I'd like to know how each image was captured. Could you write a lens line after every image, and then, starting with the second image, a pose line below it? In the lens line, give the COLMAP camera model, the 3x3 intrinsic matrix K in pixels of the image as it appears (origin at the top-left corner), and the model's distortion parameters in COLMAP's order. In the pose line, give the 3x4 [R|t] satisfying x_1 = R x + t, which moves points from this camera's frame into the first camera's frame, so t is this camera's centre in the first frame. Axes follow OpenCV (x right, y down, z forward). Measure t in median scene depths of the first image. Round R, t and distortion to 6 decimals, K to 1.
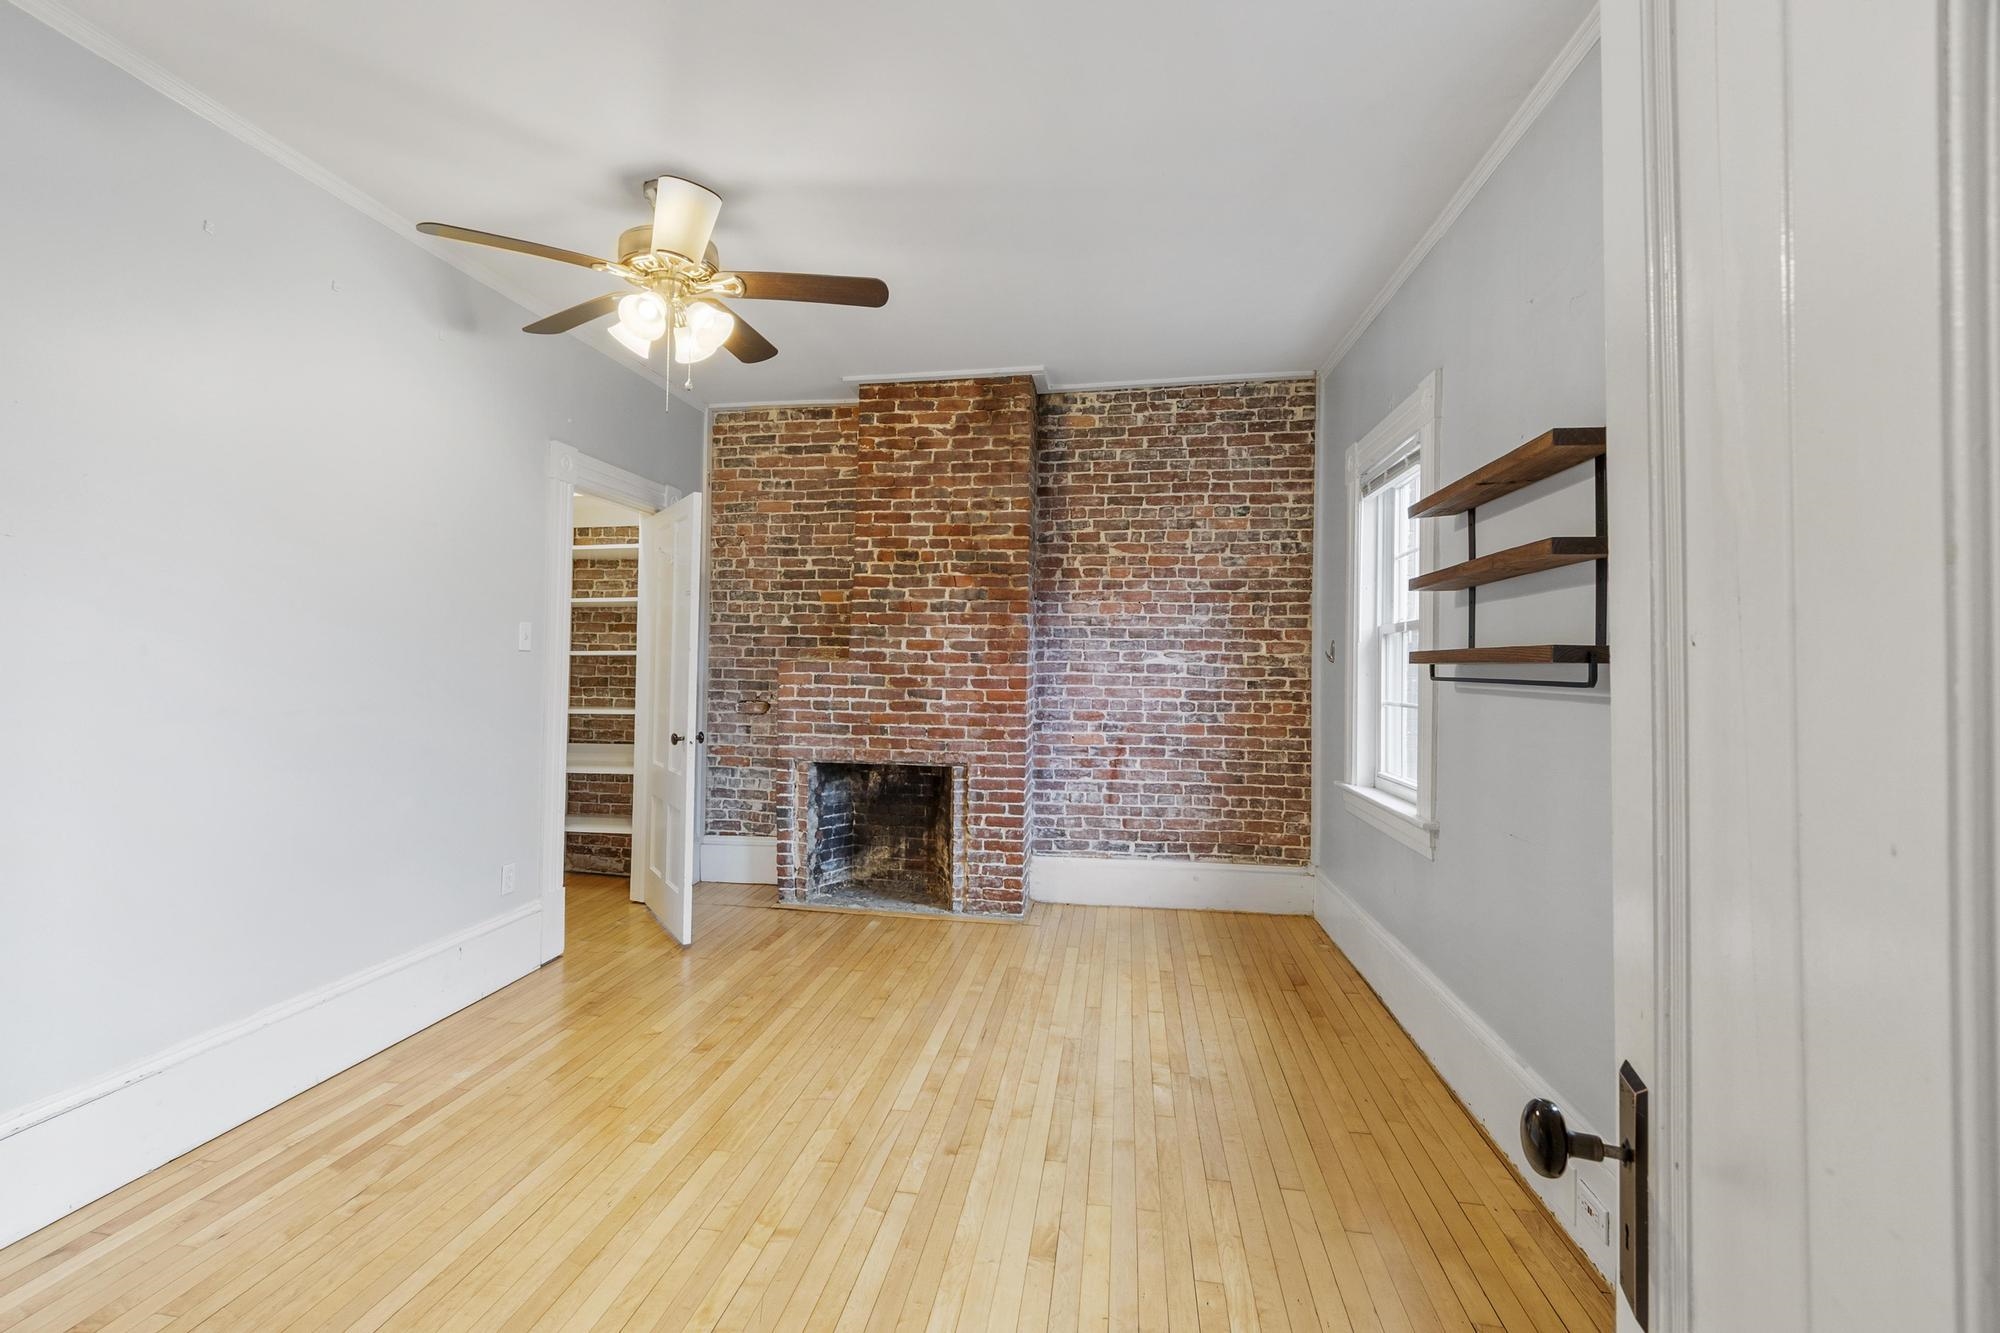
lens RADIAL K [[916.1, 0, 902.6], [0, 916.1, 628.4], [0, 0, 1]] dist [0.005091, 0.000075]
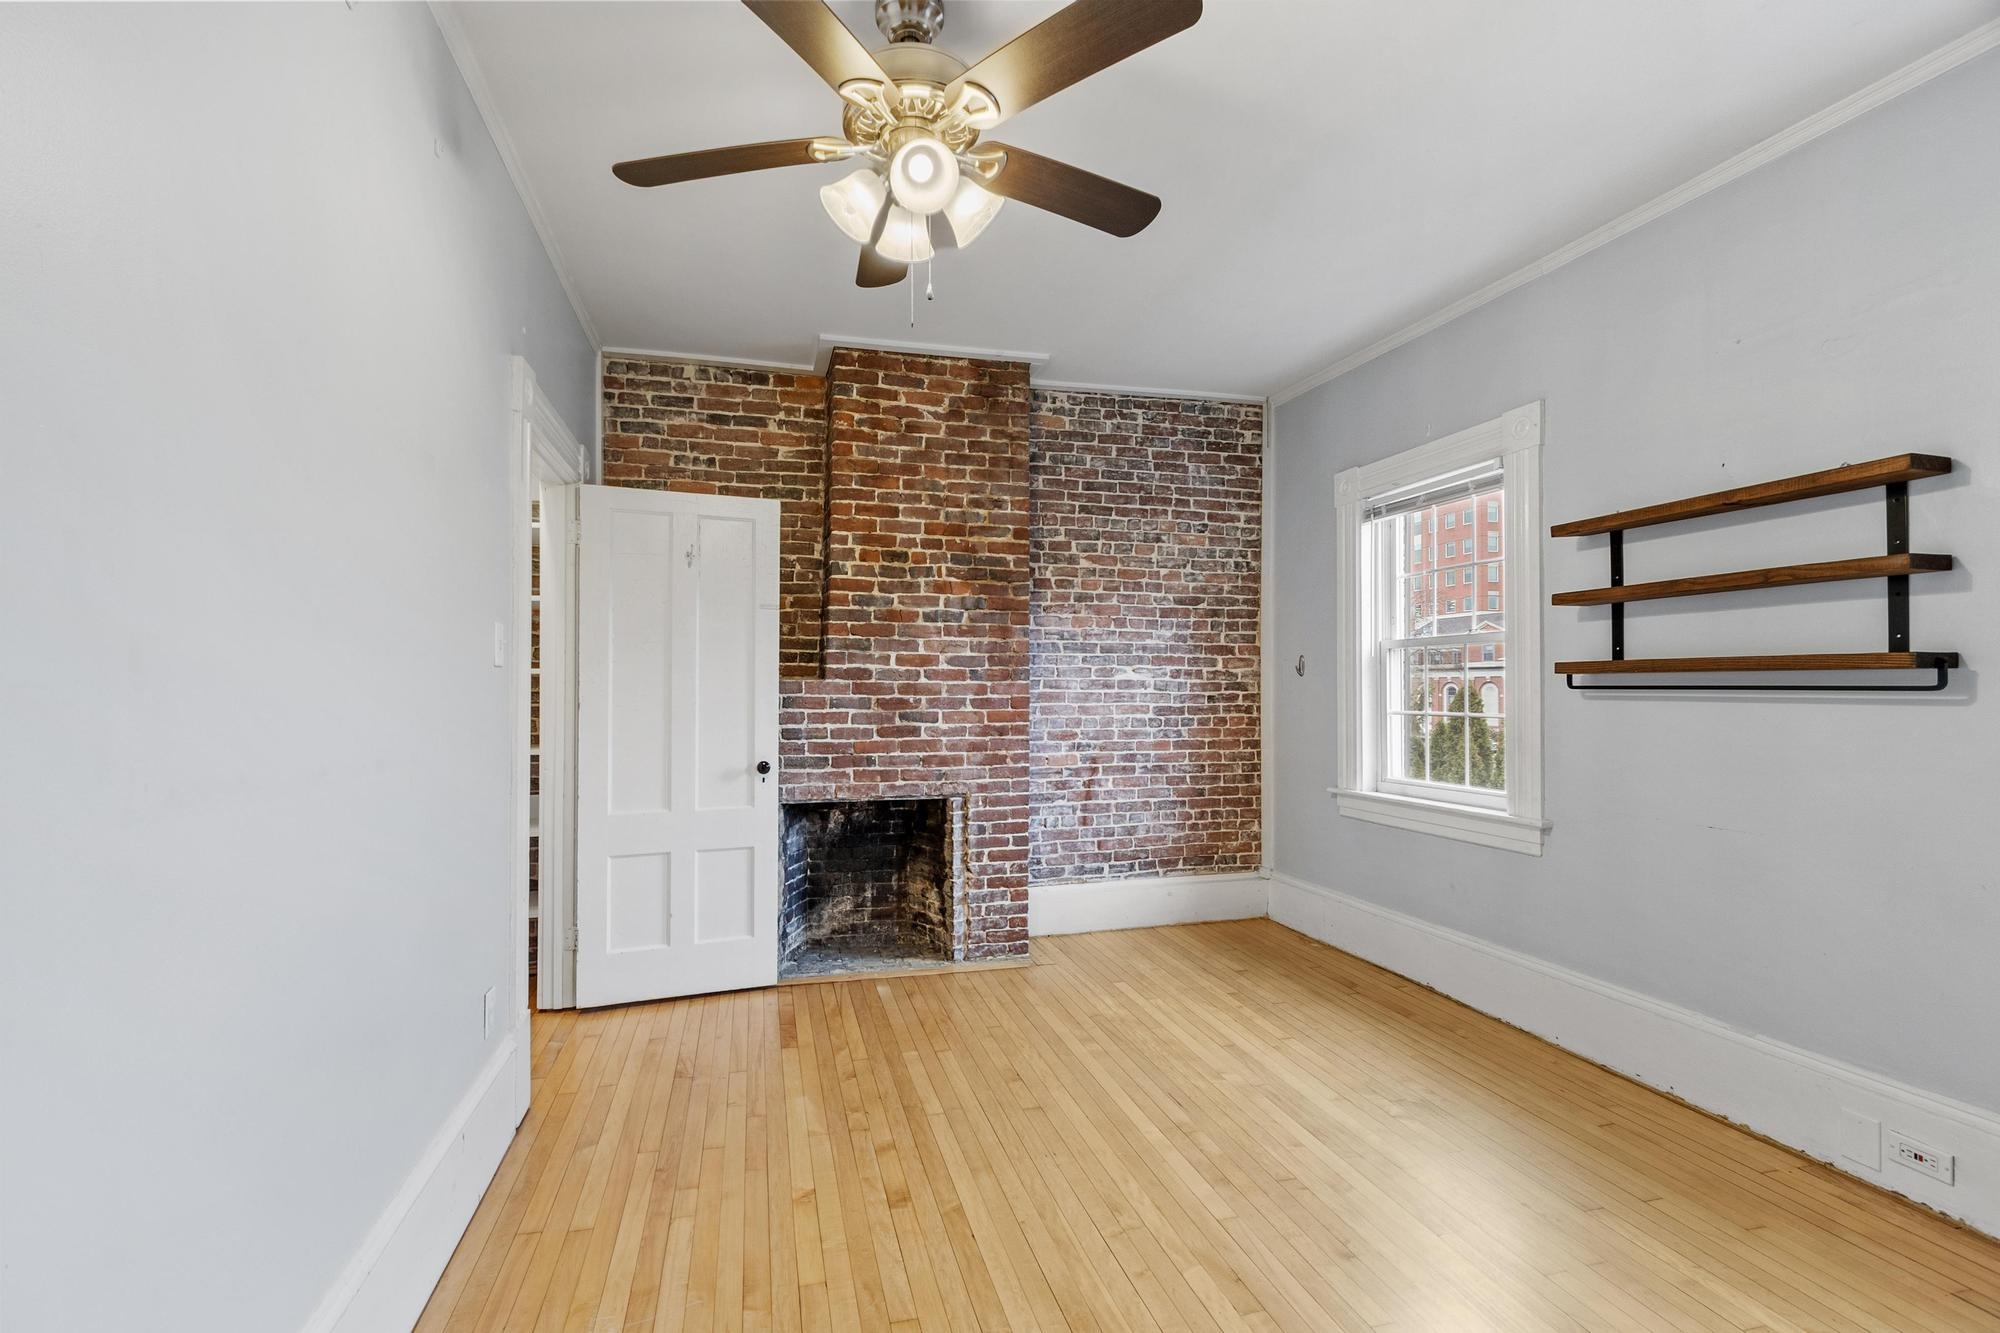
lens RADIAL K [[916.1, 0, 955.9], [0, 916.1, 668.4], [0, 0, 1]] dist [0.005091, 0.000075]
pose [[0.901951, -0.004202, 0.431817, -0.312165], [-0.004712, 0.999797, 0.019573, 0.008538], [-0.431812, -0.019689, 0.901749, 0.200032]]
